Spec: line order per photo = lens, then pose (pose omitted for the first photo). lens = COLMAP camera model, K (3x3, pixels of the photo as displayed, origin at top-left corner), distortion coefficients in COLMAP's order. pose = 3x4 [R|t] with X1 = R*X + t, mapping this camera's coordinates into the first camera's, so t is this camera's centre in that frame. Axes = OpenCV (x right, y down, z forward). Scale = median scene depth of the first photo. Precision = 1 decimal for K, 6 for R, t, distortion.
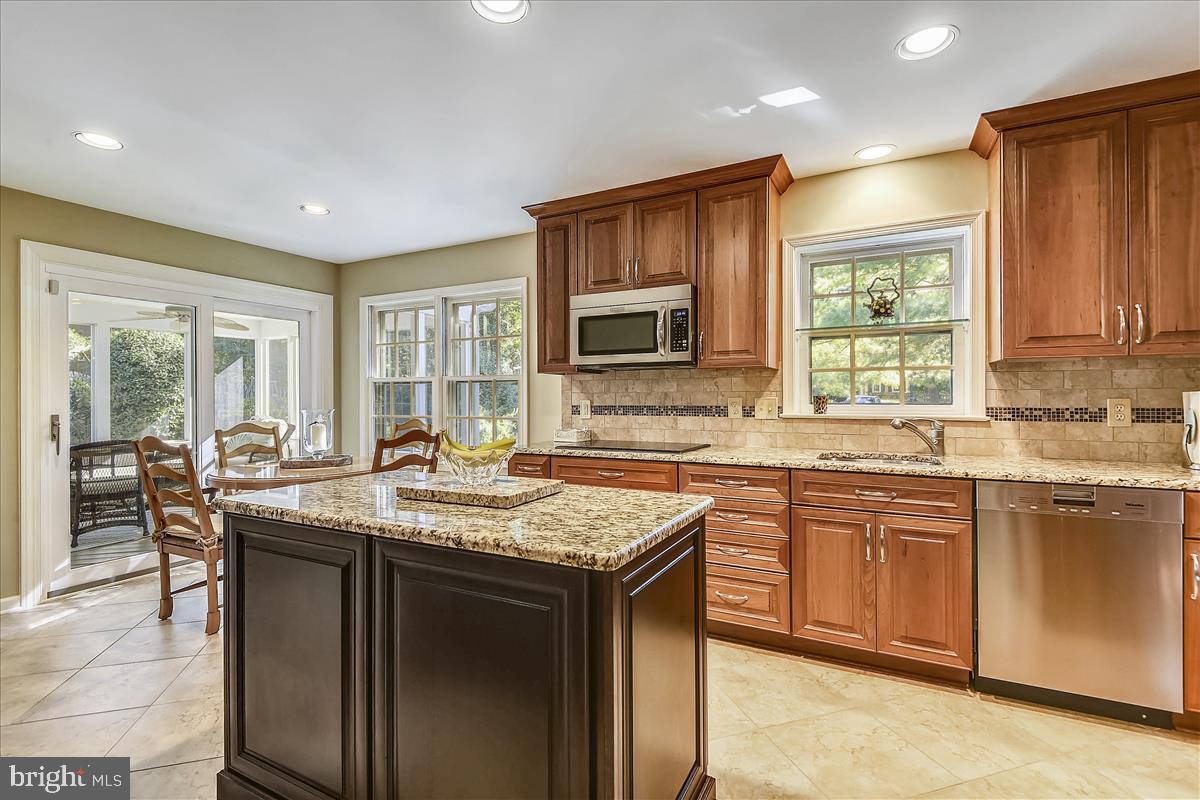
lens RADIAL K [[544.5, 0, 605.6], [0, 544.5, 395.4], [0, 0, 1]] dist [-0.000049, -0.004986]
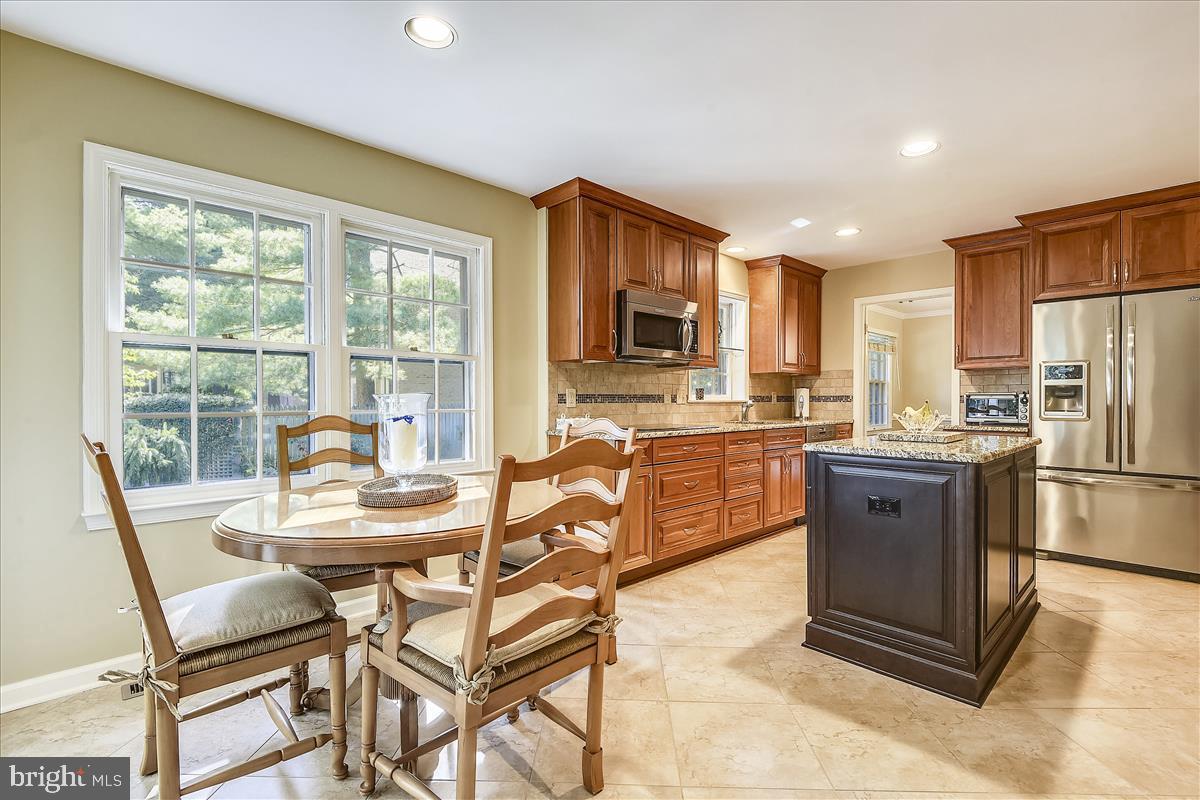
lens RADIAL K [[544.5, 0, 602.6], [0, 544.5, 400.8], [0, 0, 1]] dist [-0.000049, -0.004986]
pose [[0.314398, 0.000678, 0.949291, -0.971579], [-0.003622, 0.999993, 0.000485, 0.030219], [-0.949284, -0.003591, 0.314398, 0.638904]]
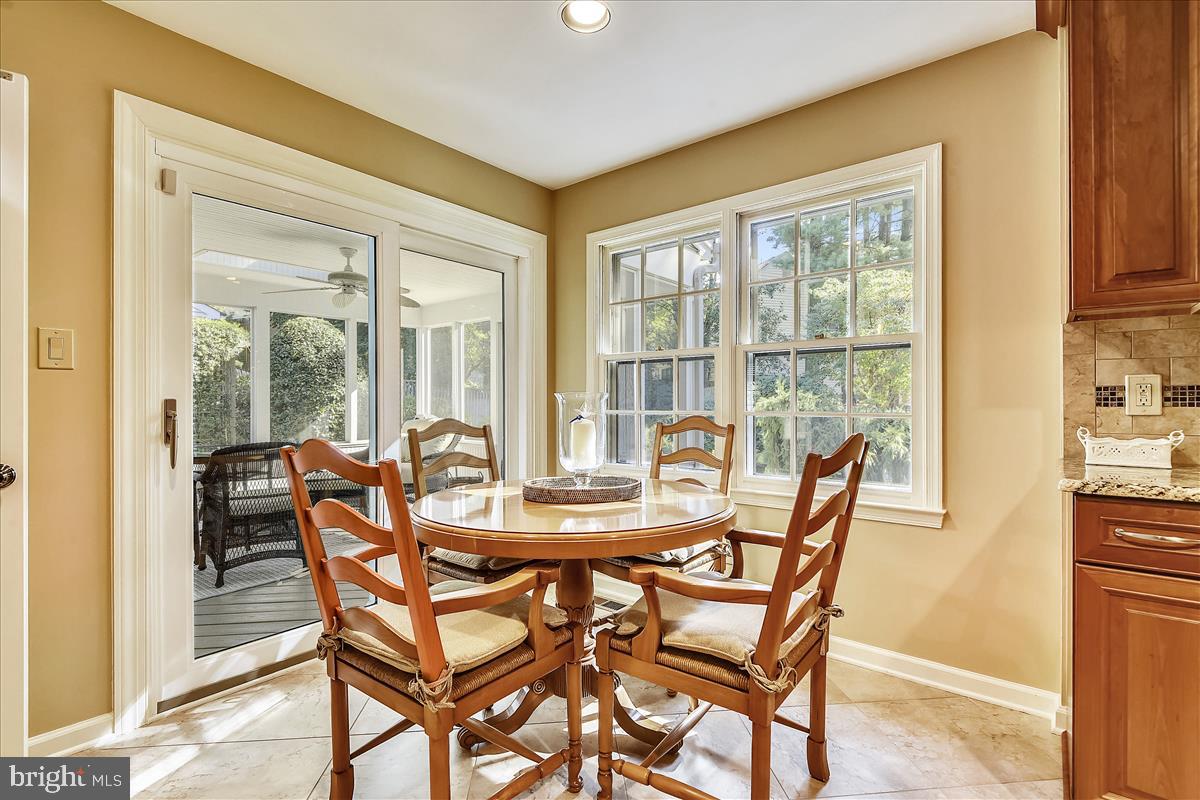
lens RADIAL K [[544.5, 0, 601.3], [0, 544.5, 405.2], [0, 0, 1]] dist [-0.000049, -0.004986]
pose [[0.978955, 0.003786, -0.204041, -0.394037], [-0.002763, 0.999982, 0.005302, 0.033876], [0.204058, -0.004626, 0.978948, 0.465273]]
